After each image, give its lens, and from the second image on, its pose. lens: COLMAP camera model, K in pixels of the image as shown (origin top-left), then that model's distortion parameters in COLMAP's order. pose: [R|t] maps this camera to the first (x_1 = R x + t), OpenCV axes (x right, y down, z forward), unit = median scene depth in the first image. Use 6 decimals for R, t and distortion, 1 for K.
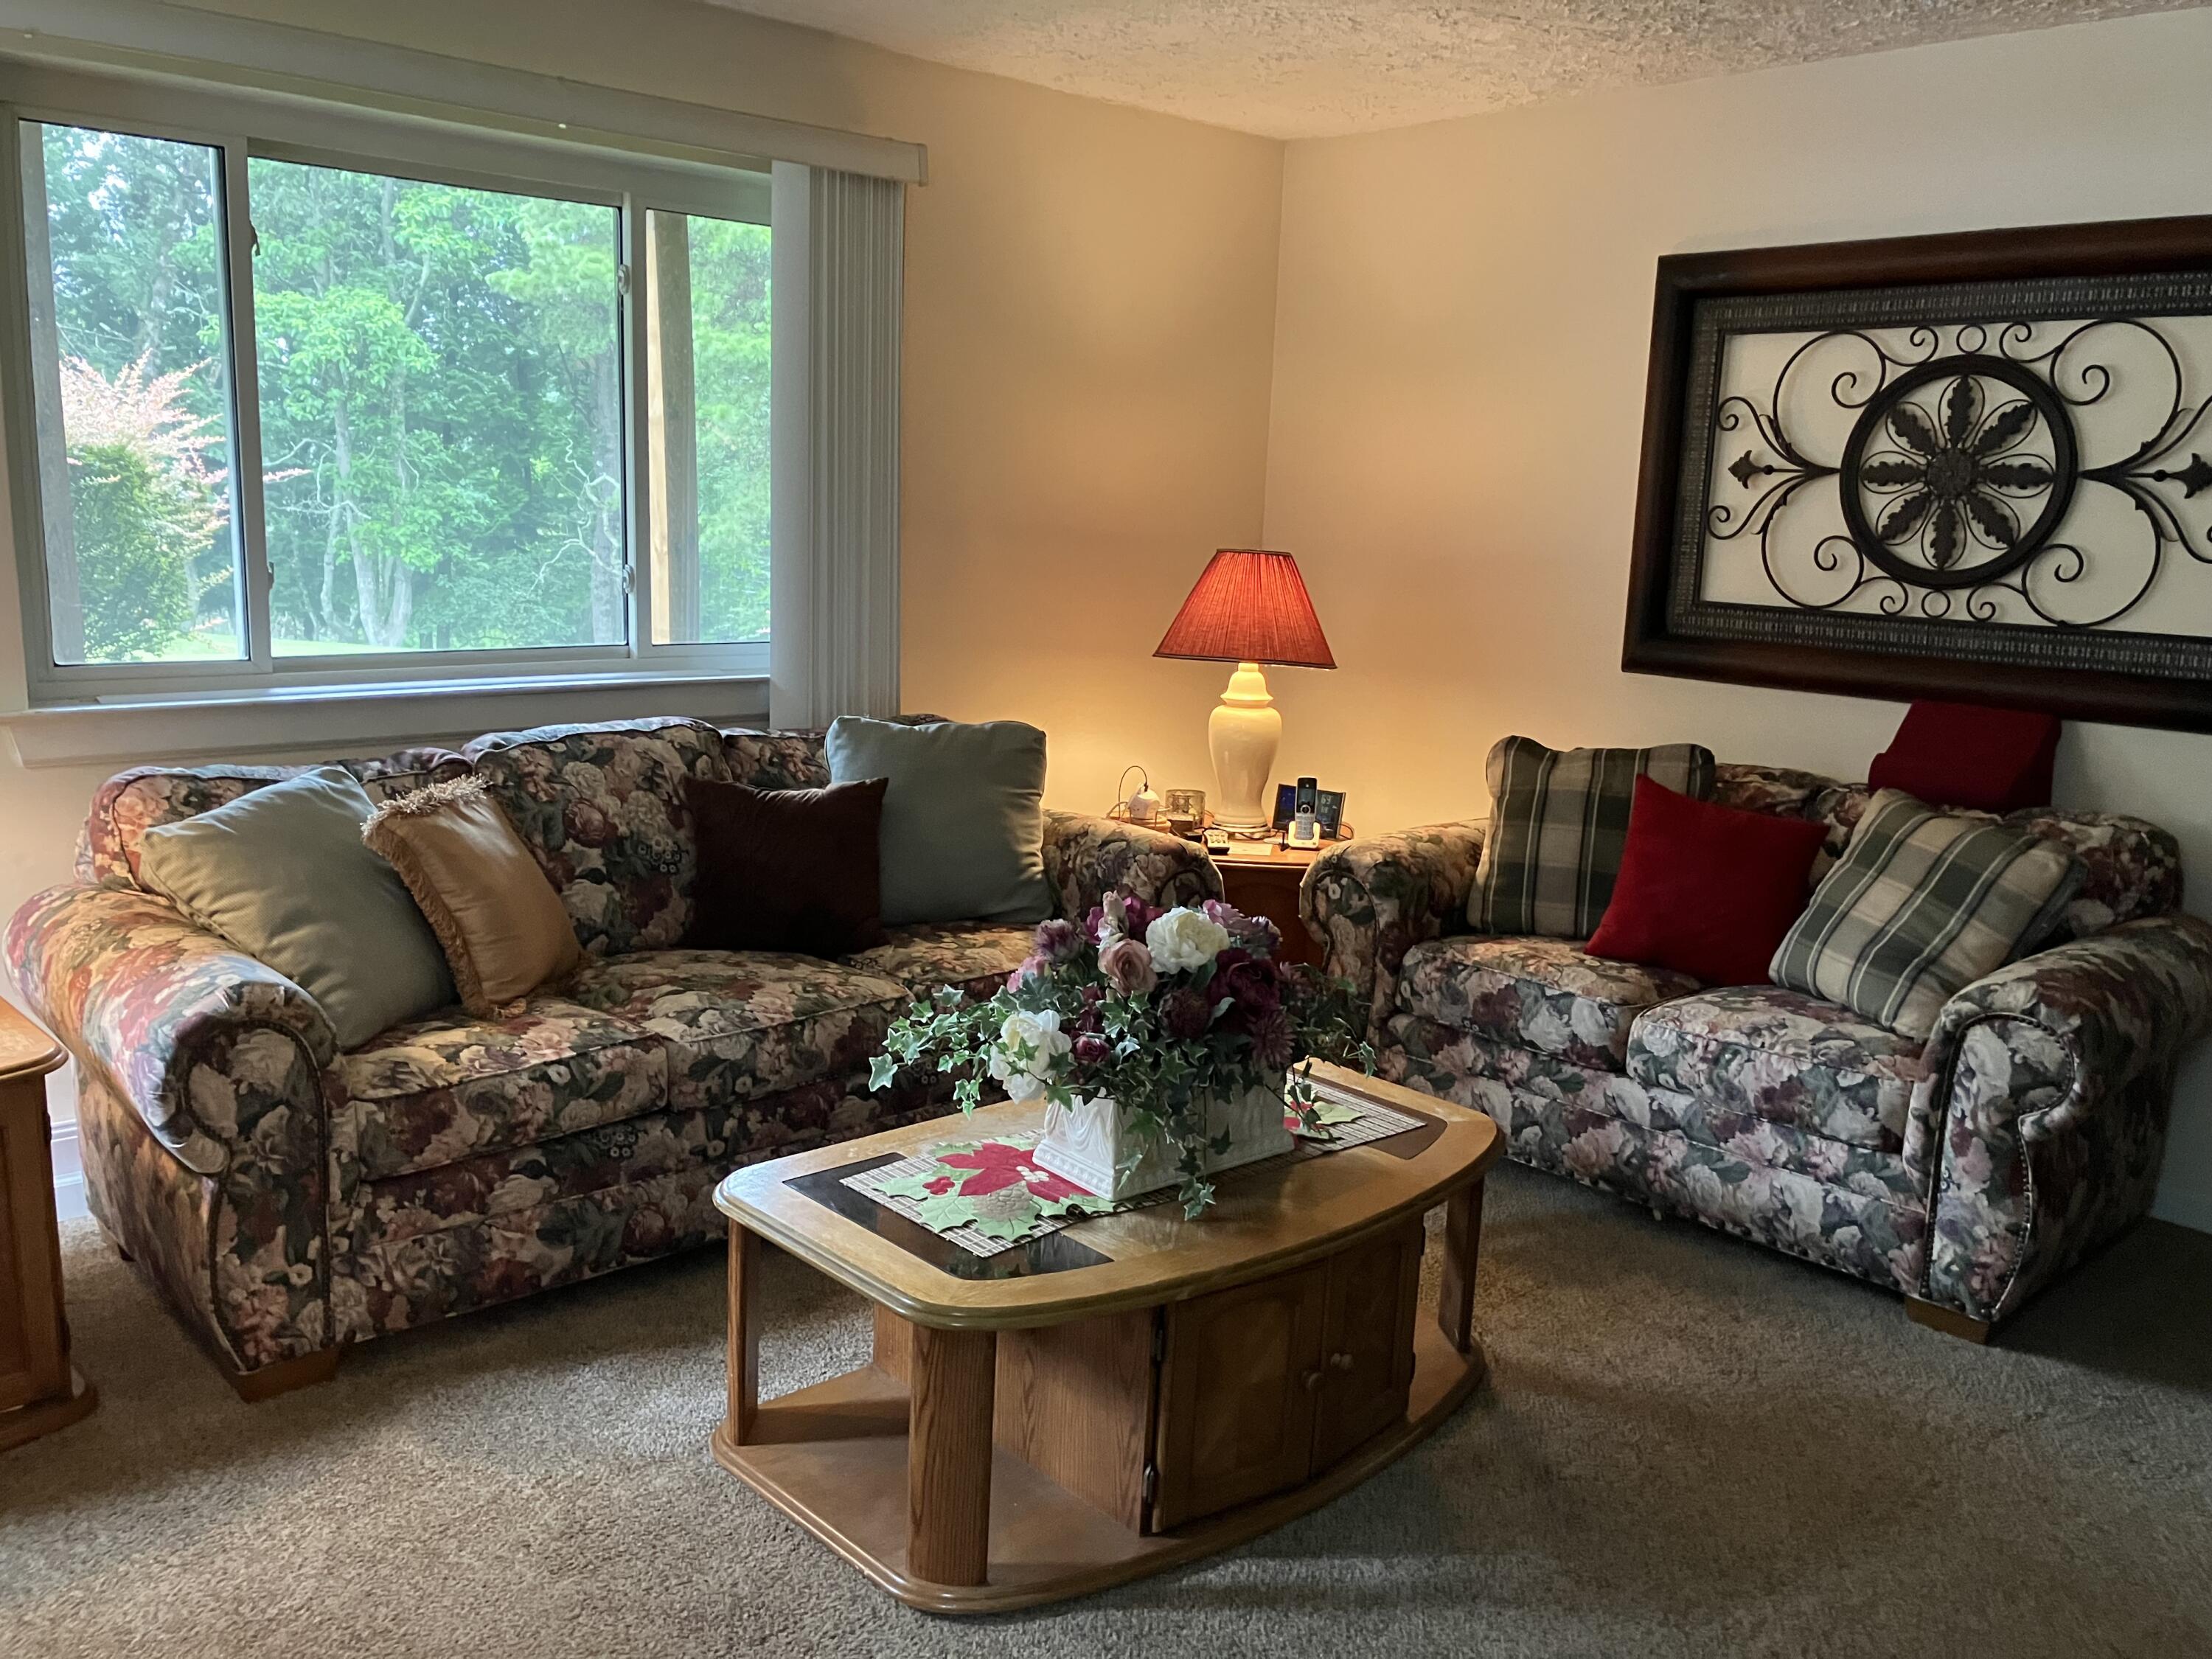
lens RADIAL K [[1829.2, 0, 1098.5], [0, 1829.2, 832.3], [0, 0, 1]] dist [0.037435, -0.043540]
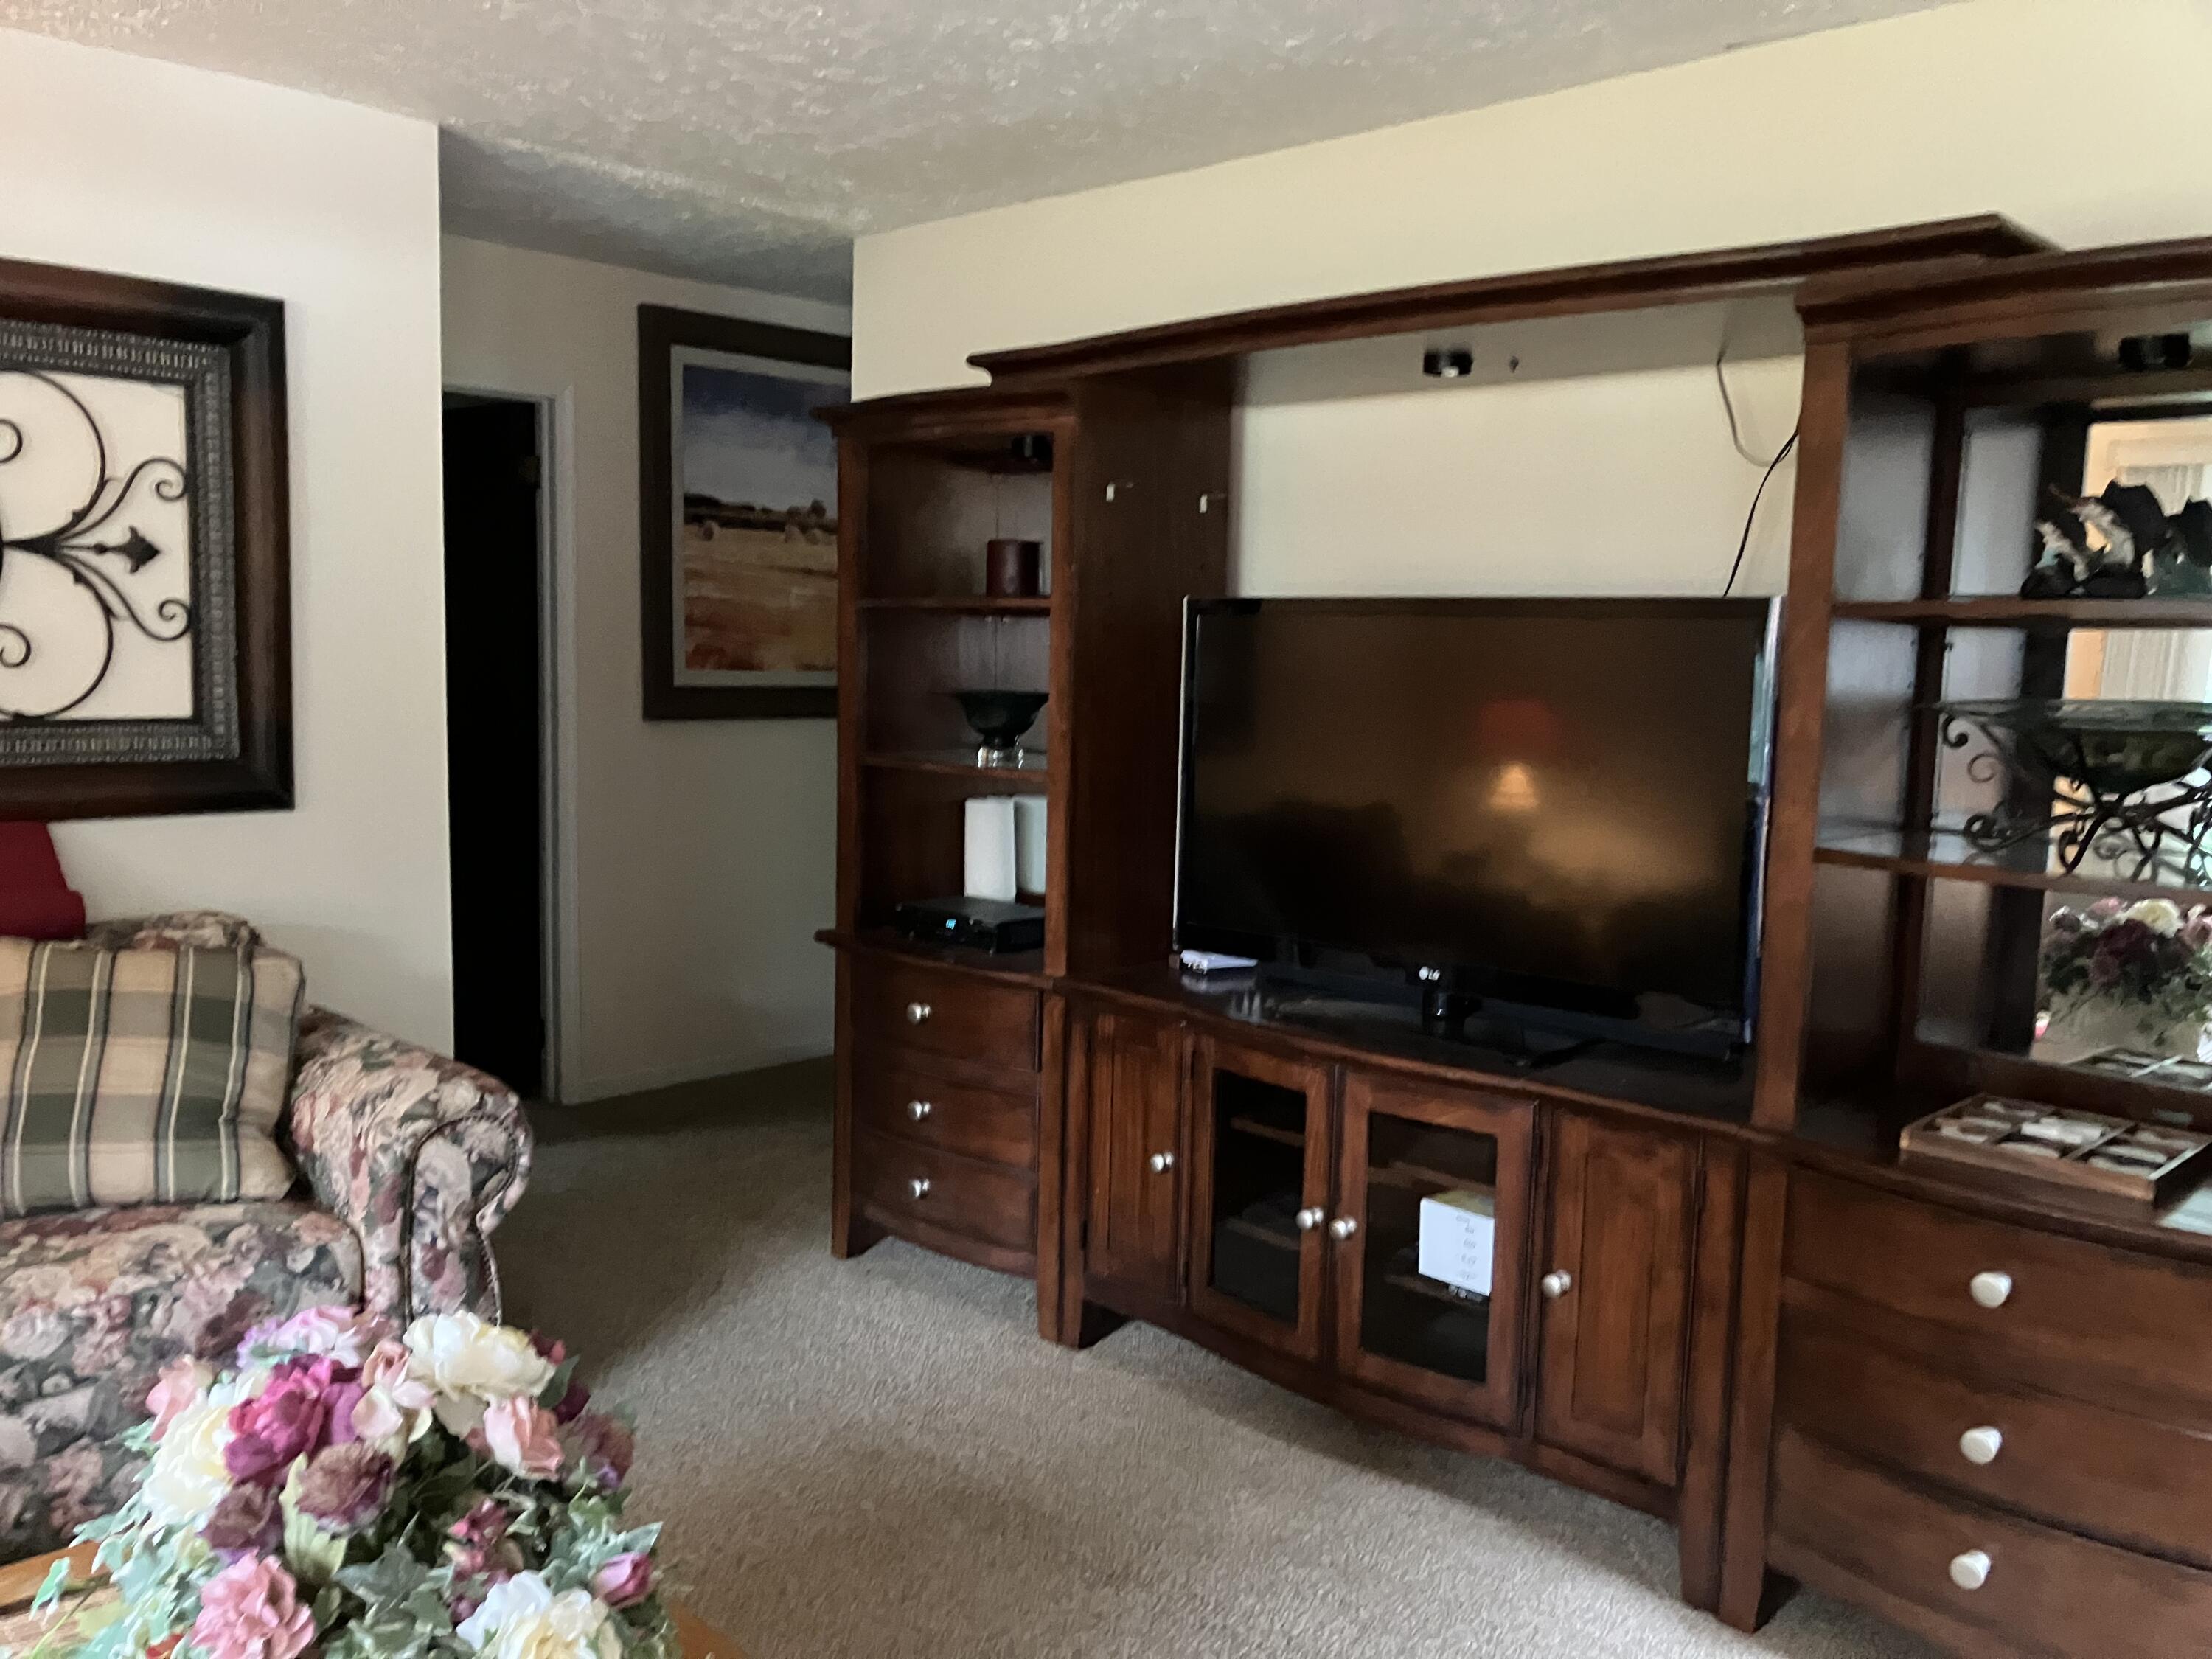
lens RADIAL K [[1829.2, 0, 1101.7], [0, 1829.2, 831.8], [0, 0, 1]] dist [0.037435, -0.043540]
pose [[-0.063085, -0.147678, 0.987022, -0.417546], [0.148686, 0.976563, 0.155617, -0.134230], [-0.986870, 0.156573, -0.039648, 0.610920]]
